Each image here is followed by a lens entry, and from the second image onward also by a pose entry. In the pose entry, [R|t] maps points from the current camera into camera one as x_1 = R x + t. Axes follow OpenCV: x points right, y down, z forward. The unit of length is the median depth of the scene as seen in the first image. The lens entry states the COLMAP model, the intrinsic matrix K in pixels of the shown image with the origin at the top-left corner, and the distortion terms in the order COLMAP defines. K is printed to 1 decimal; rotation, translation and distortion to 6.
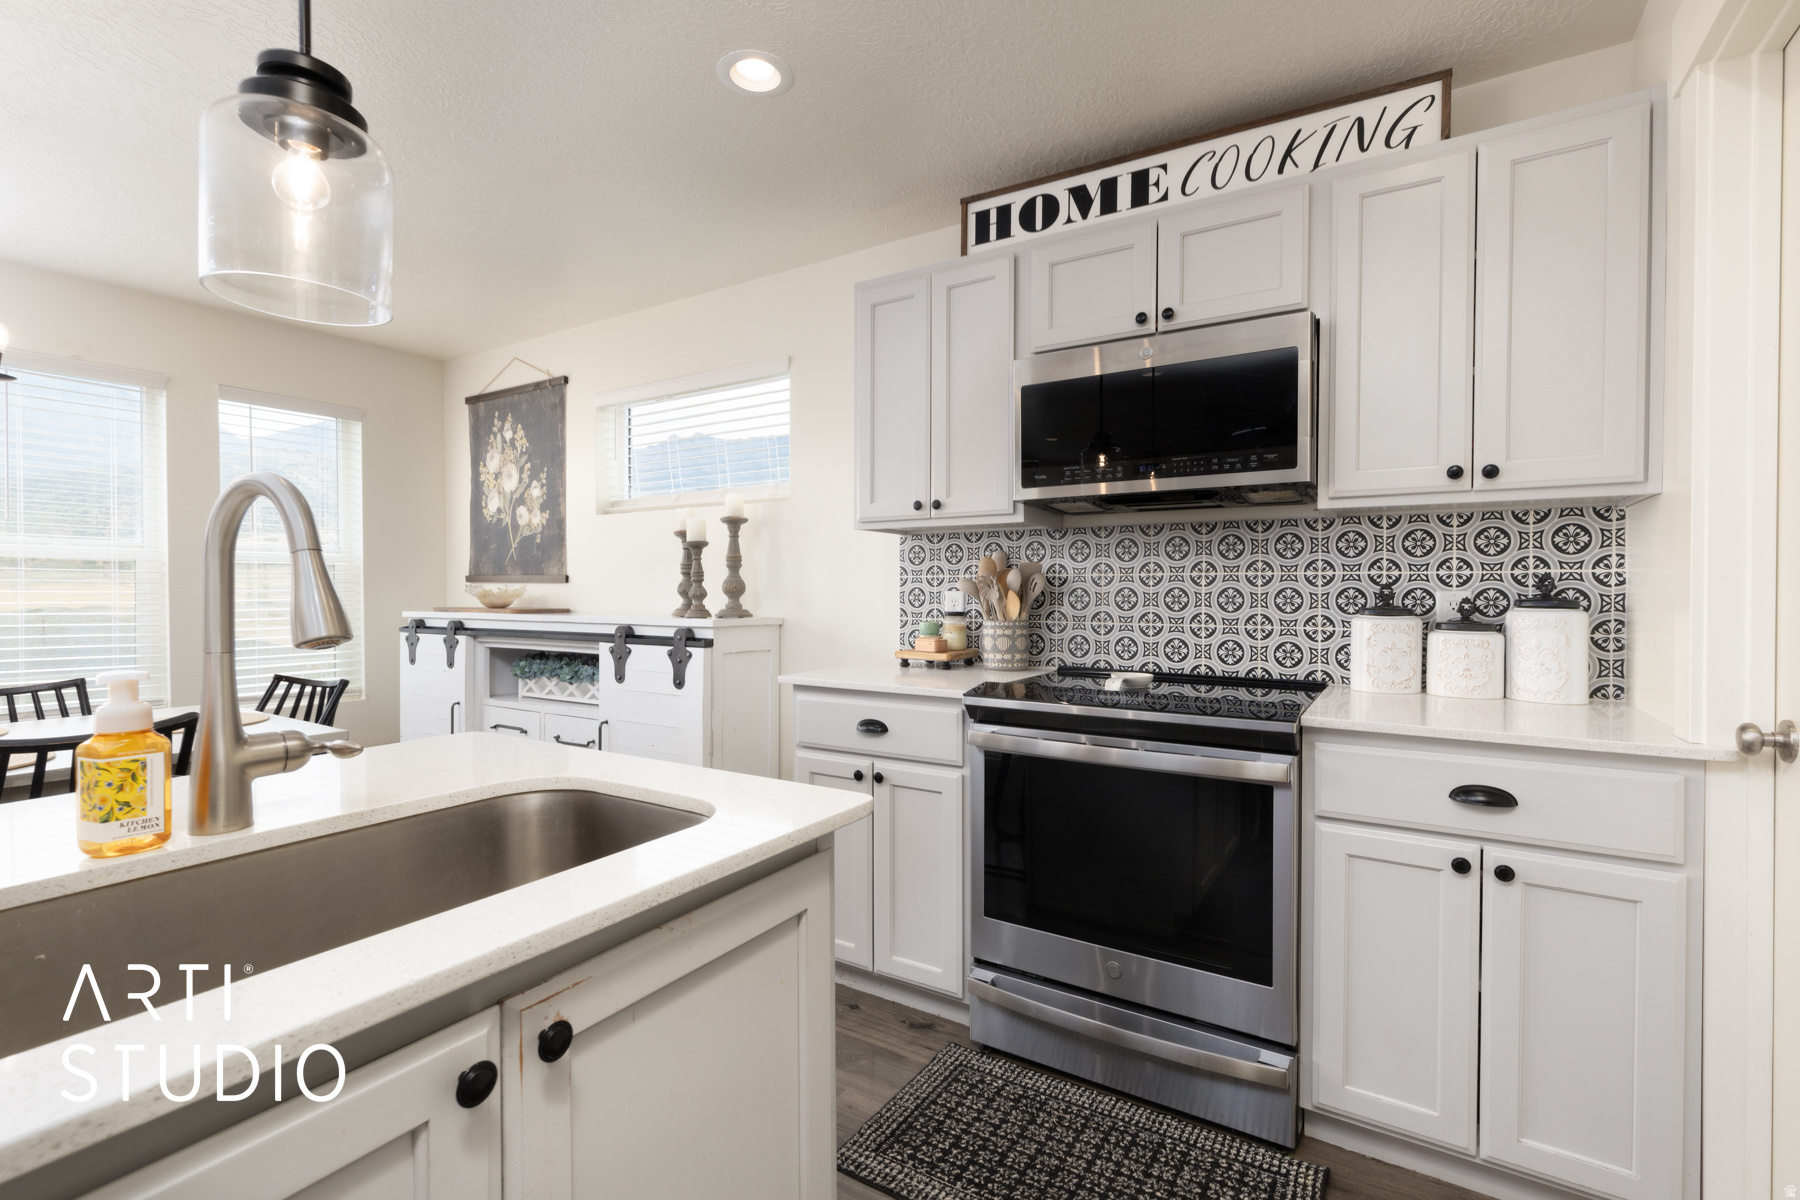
lens RADIAL K [[816.6, 0, 901.5], [0, 816.6, 598.1], [0, 0, 1]] dist [0.002933, 0.000285]
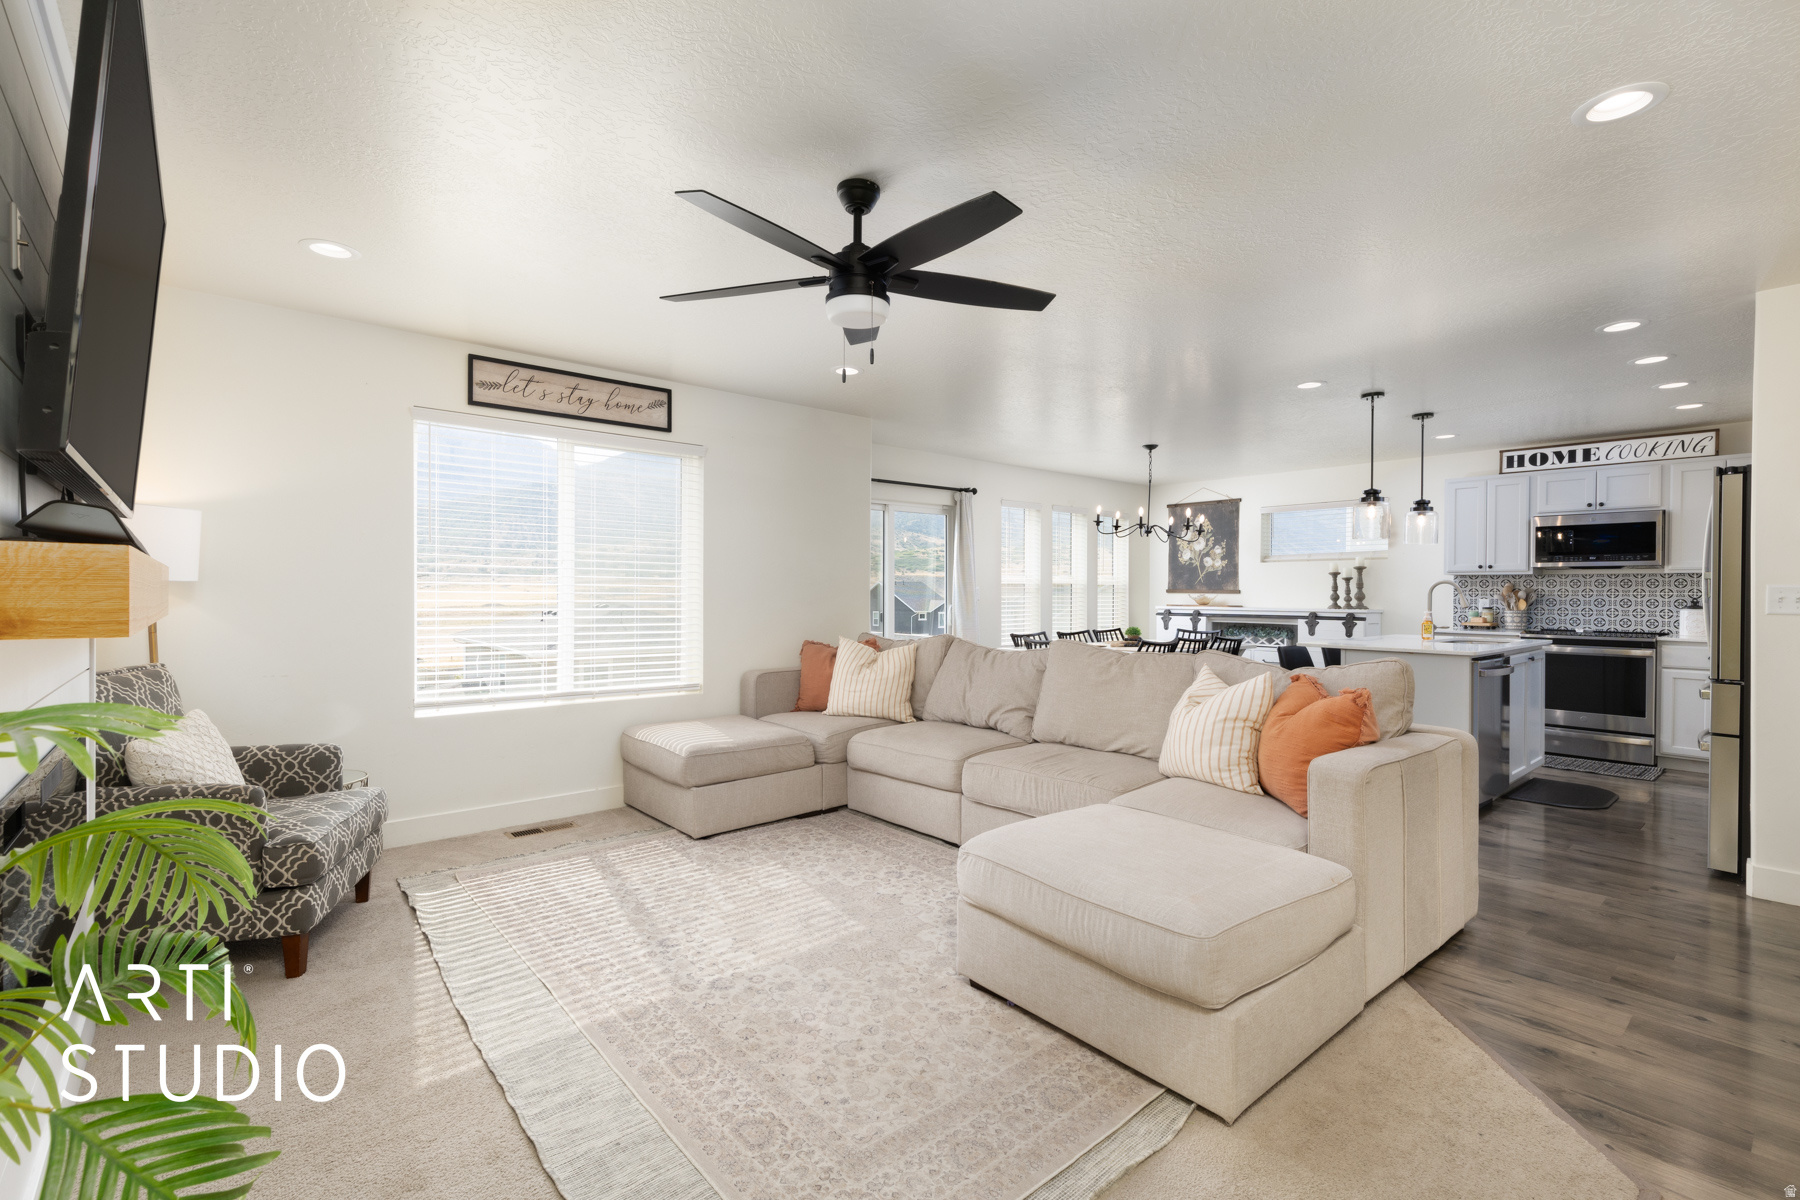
lens RADIAL K [[816.6, 0, 896.3], [0, 816.6, 597.0], [0, 0, 1]] dist [0.002933, 0.000285]
pose [[0.954235, 0.007040, -0.298974, -1.048318], [-0.009646, 0.999927, -0.007243, 0.024338], [0.298901, 0.009795, 0.954234, -2.215958]]
